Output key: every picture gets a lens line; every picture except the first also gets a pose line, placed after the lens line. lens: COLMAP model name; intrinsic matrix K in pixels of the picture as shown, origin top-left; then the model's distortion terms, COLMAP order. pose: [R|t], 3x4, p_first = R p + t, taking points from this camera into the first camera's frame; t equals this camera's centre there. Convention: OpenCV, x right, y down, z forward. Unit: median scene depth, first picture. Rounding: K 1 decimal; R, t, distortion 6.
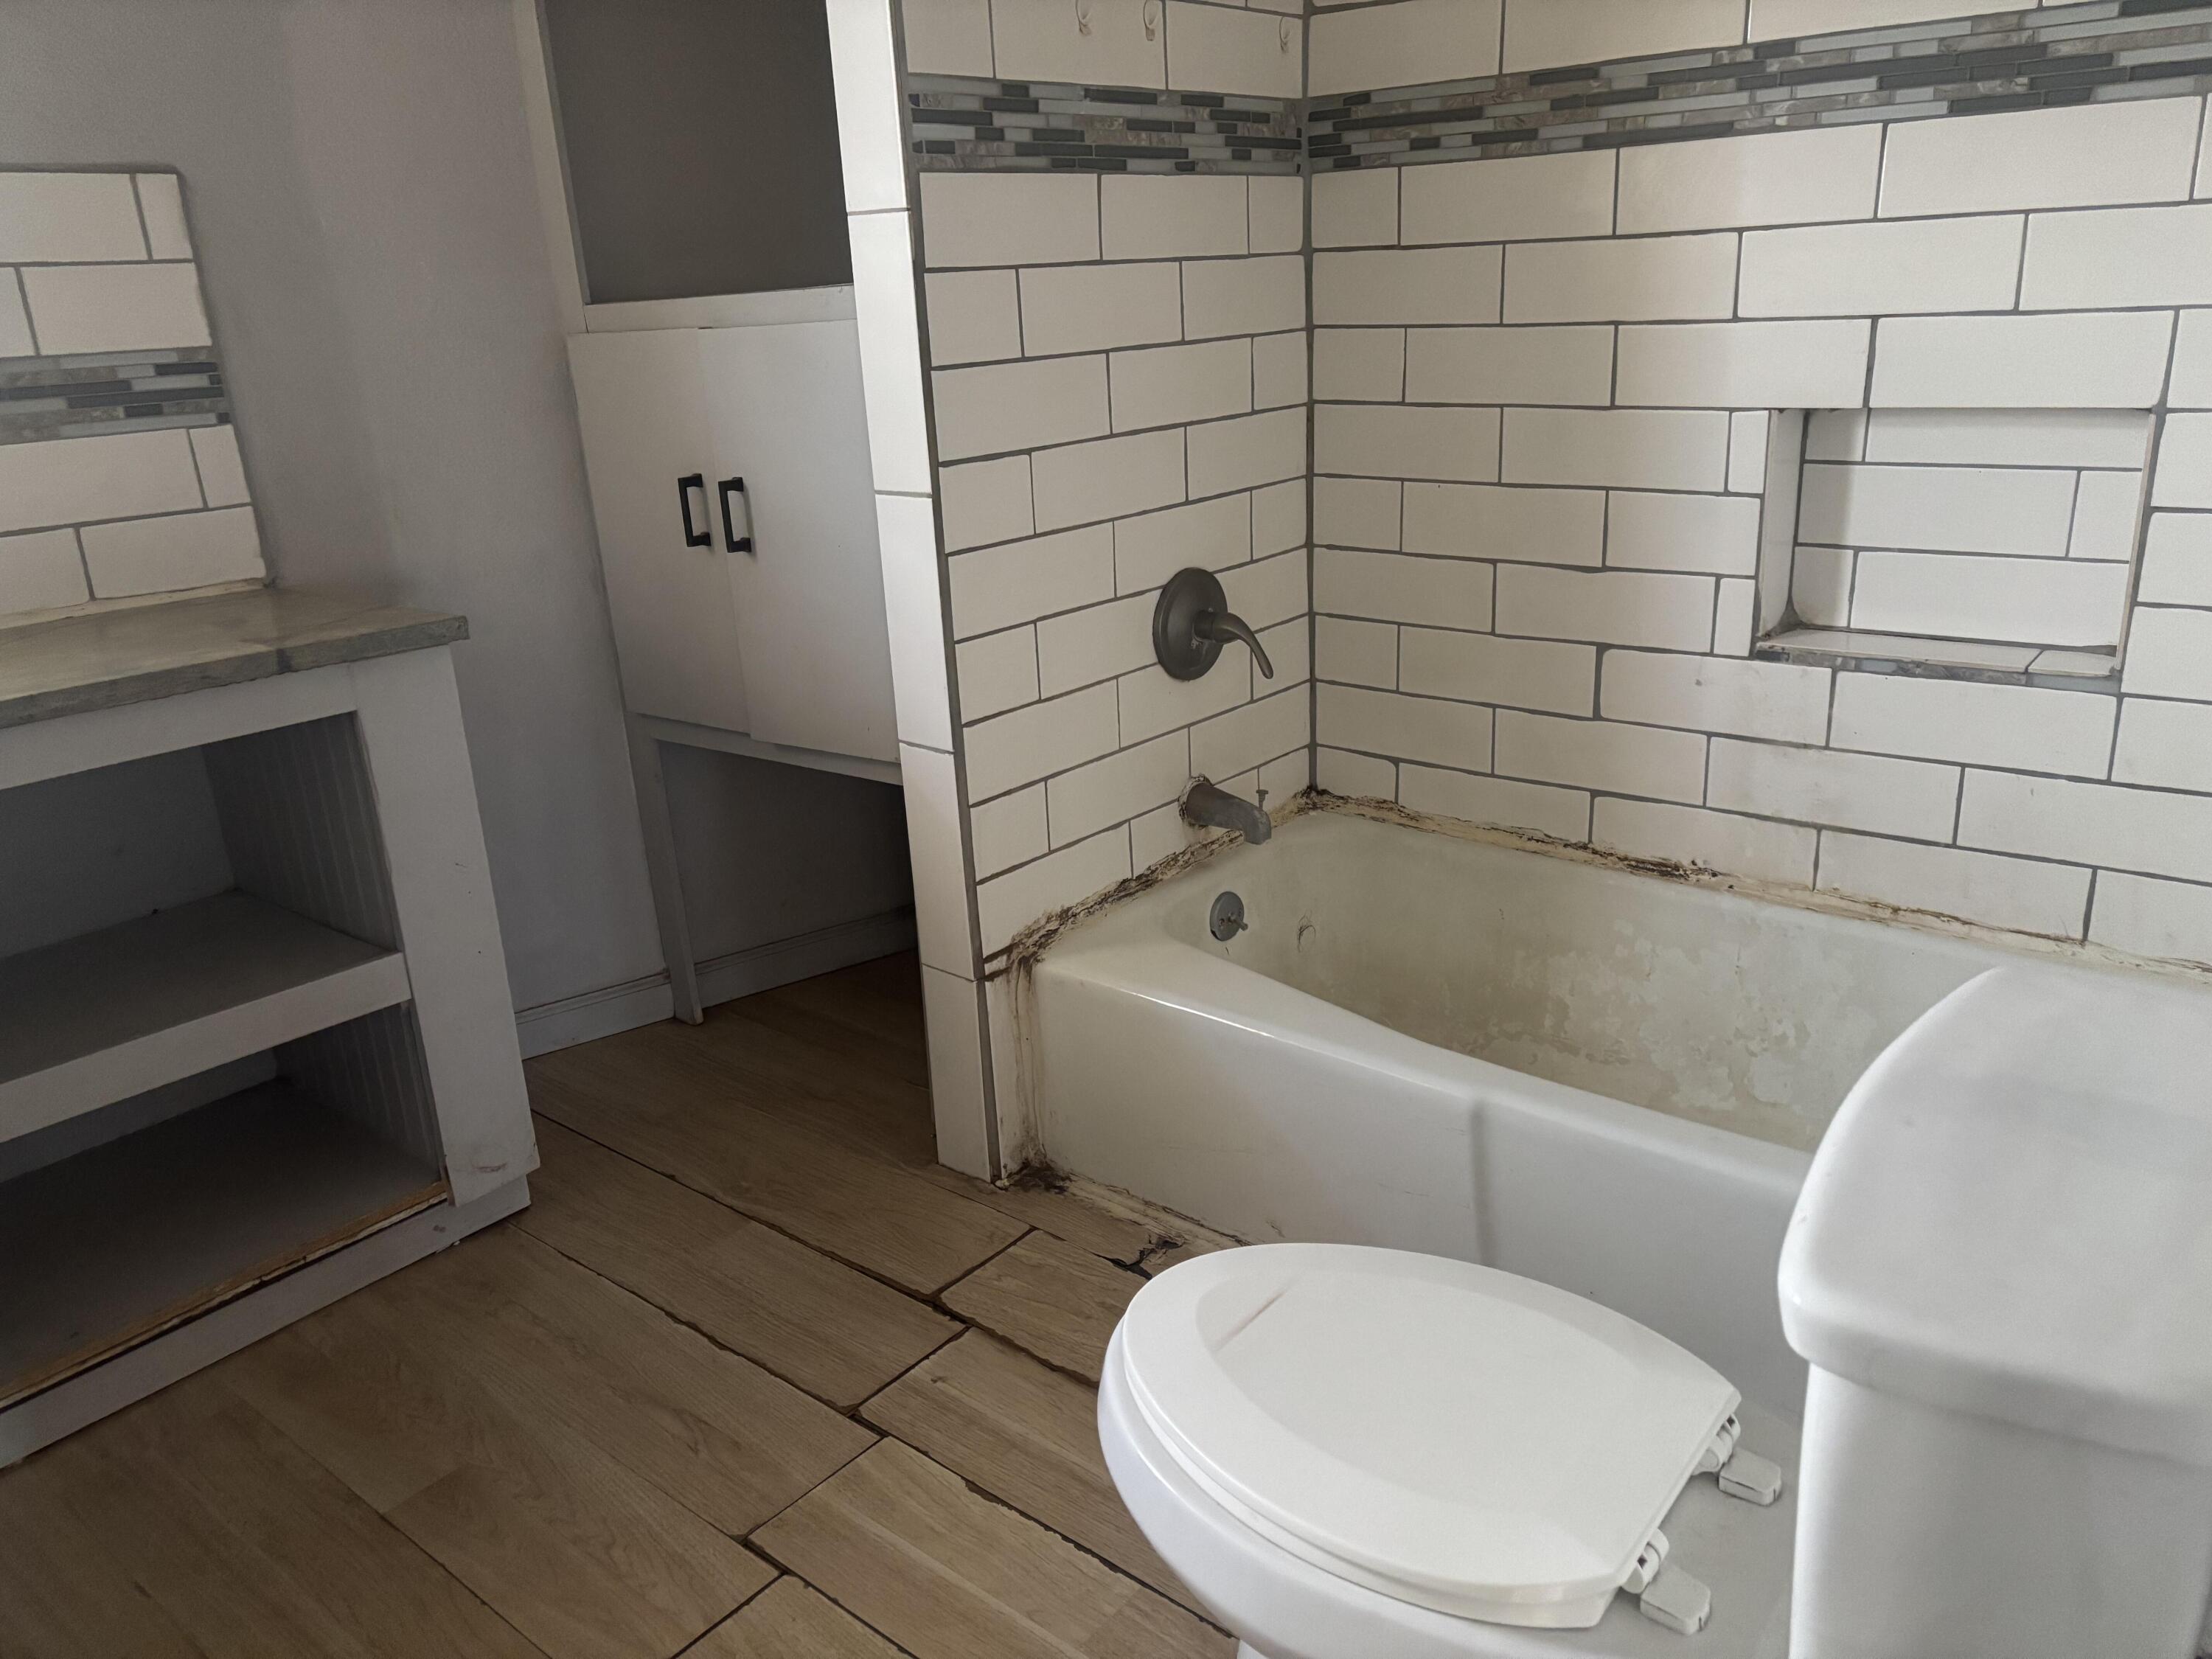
lens RADIAL K [[1695.2, 0, 1104.5], [0, 1695.2, 823.6], [0, 0, 1]] dist [0.083342, -0.081763]
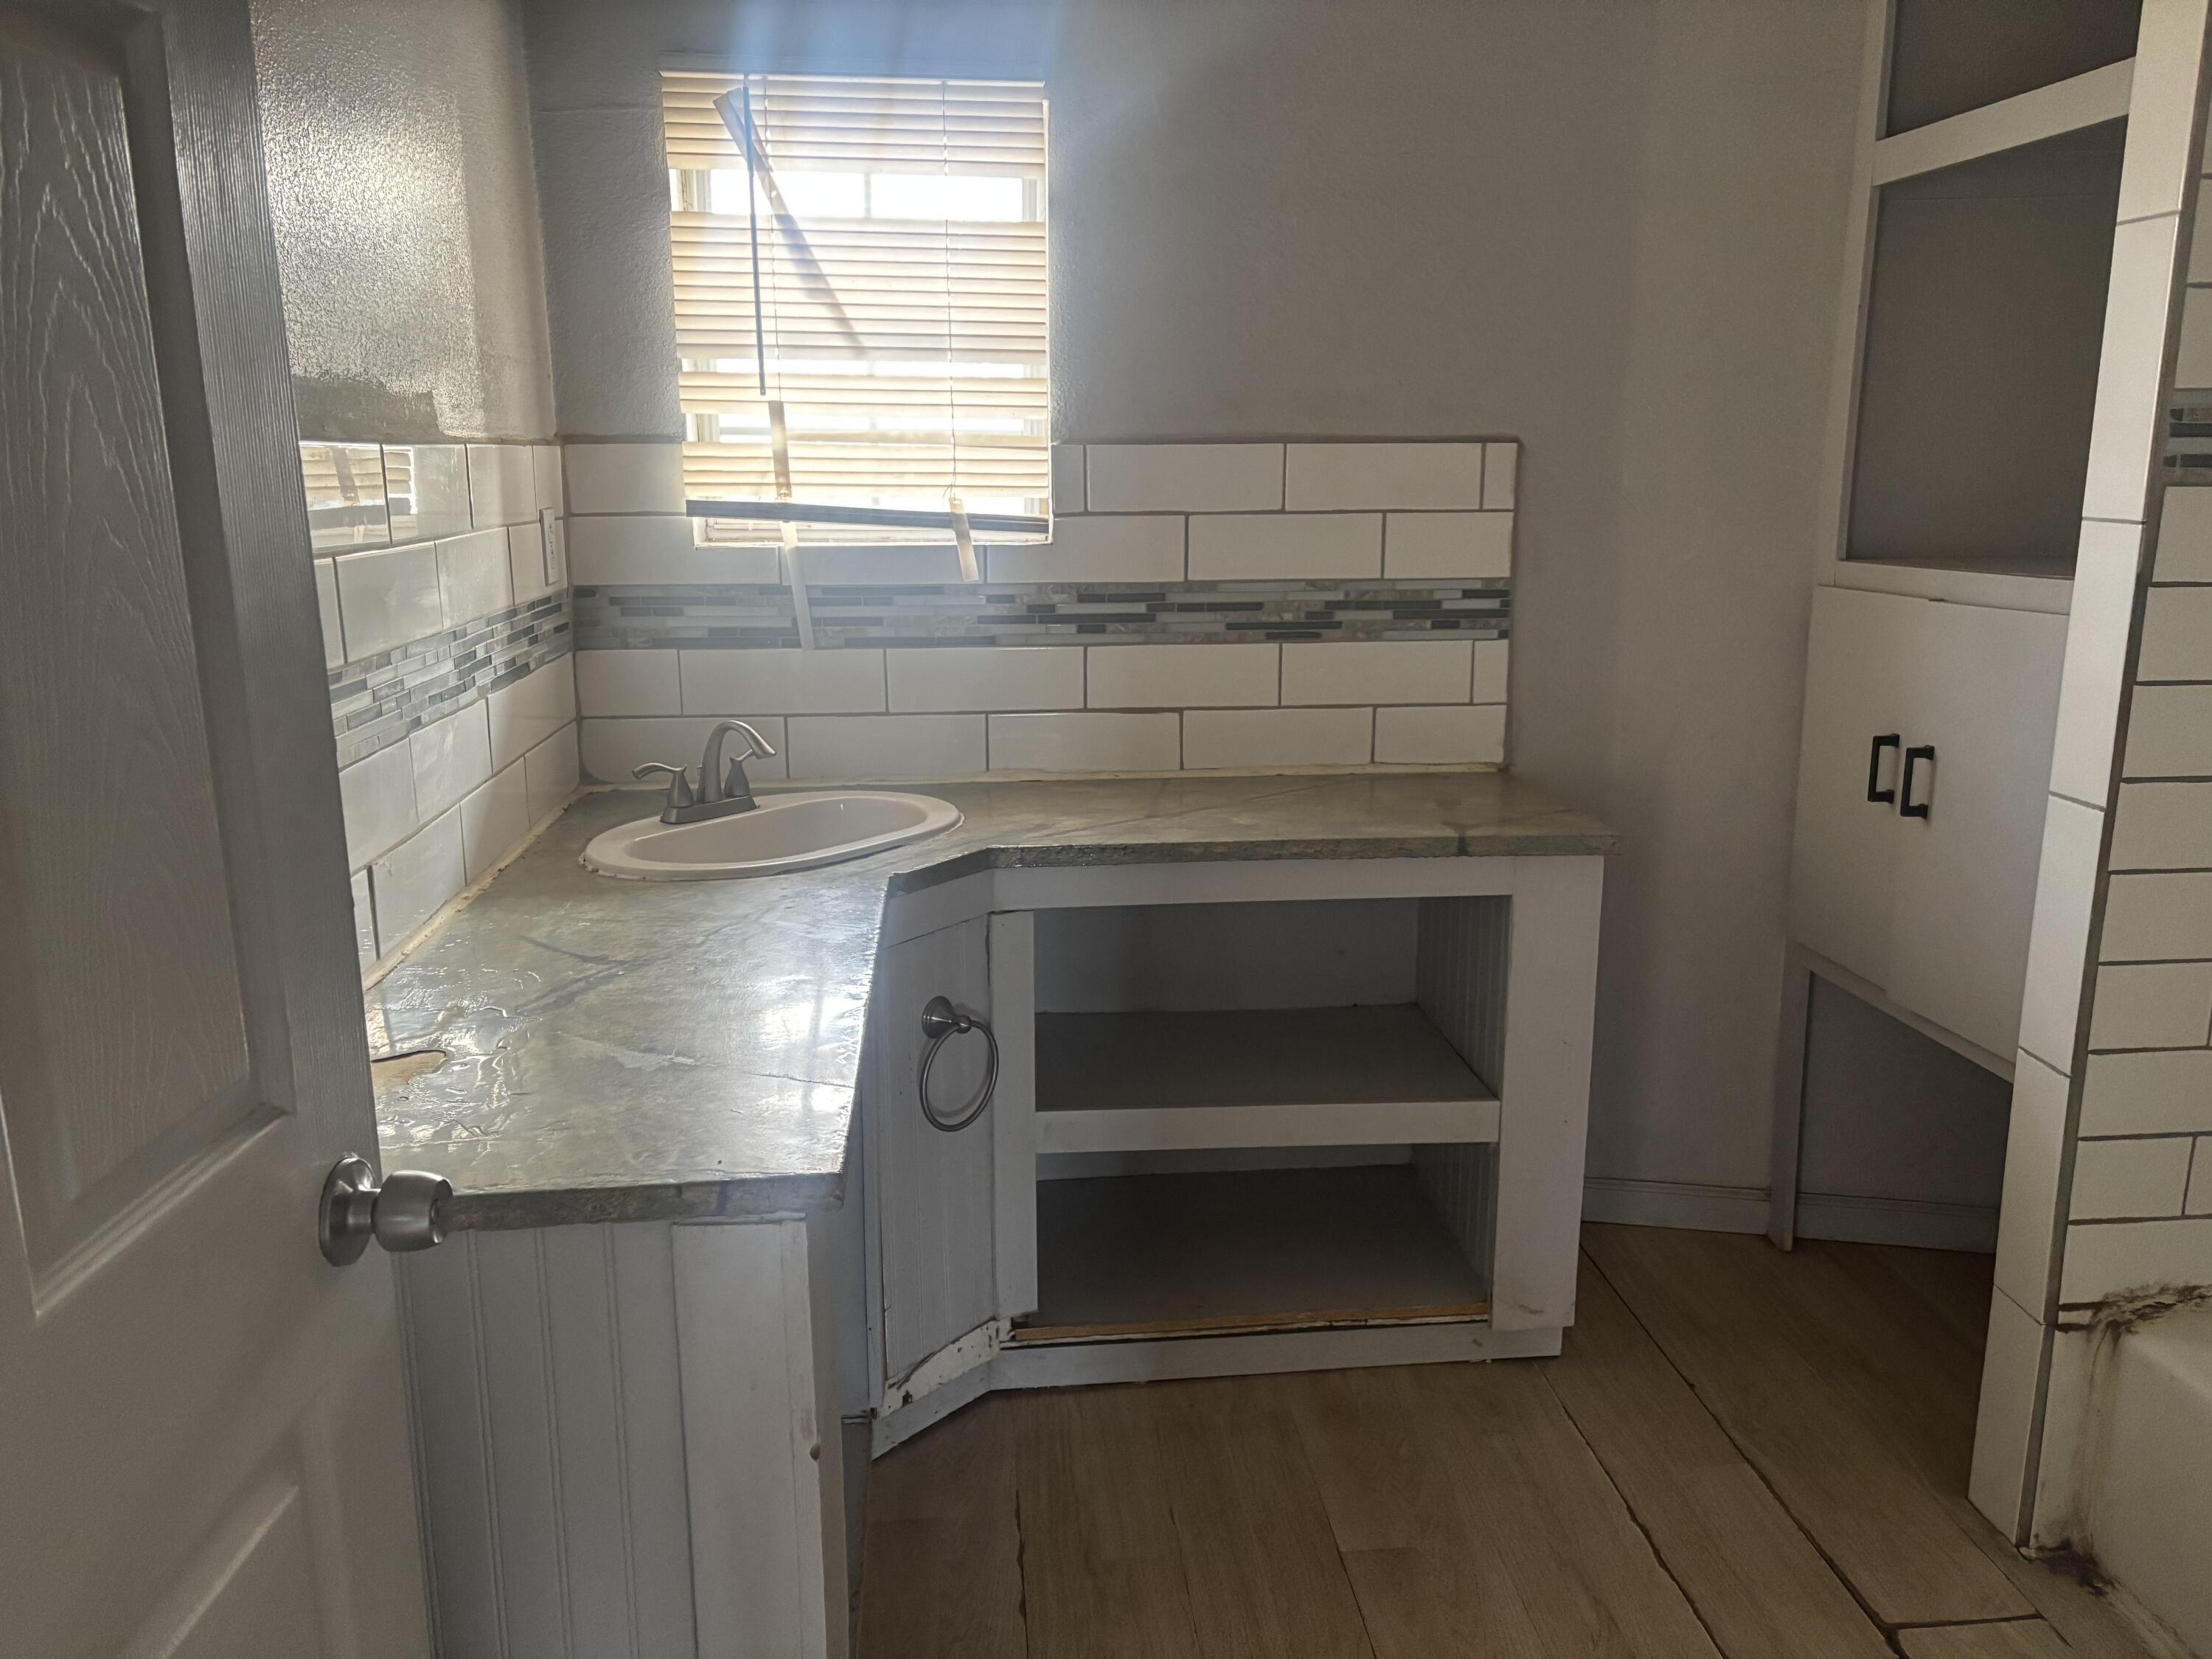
lens RADIAL K [[1666.6, 0, 1101.3], [0, 1666.6, 812.5], [0, 0, 1]] dist [0.020146, -0.012925]
pose [[0.706627, 0.193592, -0.680588, 0.125327], [-0.250223, 0.968063, 0.015568, -0.060910], [0.661866, 0.159298, 0.732501, -0.042032]]
